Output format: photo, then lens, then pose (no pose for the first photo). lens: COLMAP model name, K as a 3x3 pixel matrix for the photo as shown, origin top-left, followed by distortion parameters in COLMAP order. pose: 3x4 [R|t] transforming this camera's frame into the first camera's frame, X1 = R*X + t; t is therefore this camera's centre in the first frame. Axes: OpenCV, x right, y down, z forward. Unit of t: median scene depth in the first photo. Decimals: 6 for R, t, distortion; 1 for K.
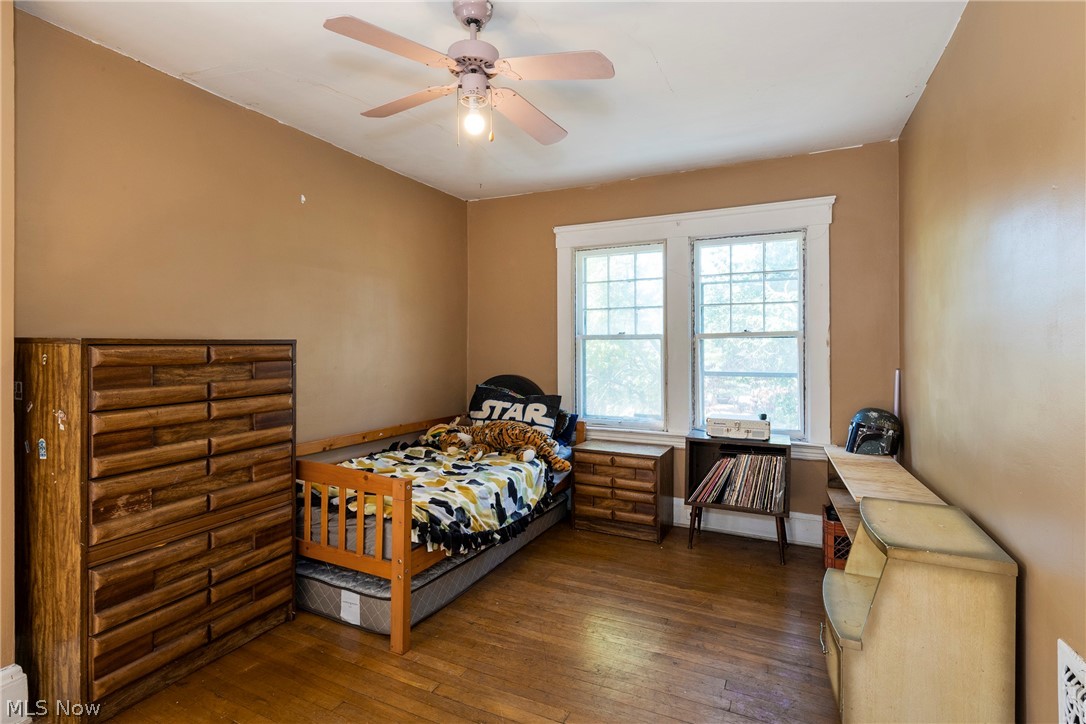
lens RADIAL K [[525.4, 0, 543.0], [0, 525.4, 362.0], [0, 0, 1]] dist [0.012410, -0.000007]
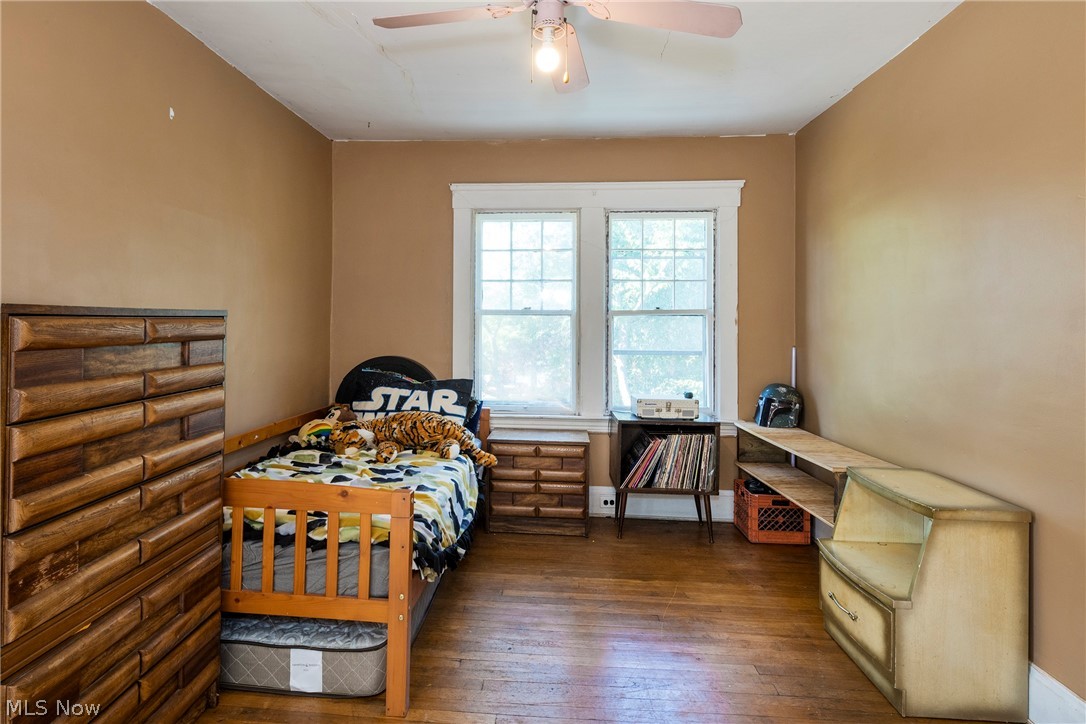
lens RADIAL K [[590.0, 0, 542.9], [0, 590.0, 331.9], [0, 0, 1]] dist [0.011545, -0.001090]
pose [[0.932964, 0.003609, 0.359951, -0.250736], [0.001319, 0.999909, -0.013444, -0.001097], [-0.359966, 0.013018, 0.932874, 0.064832]]
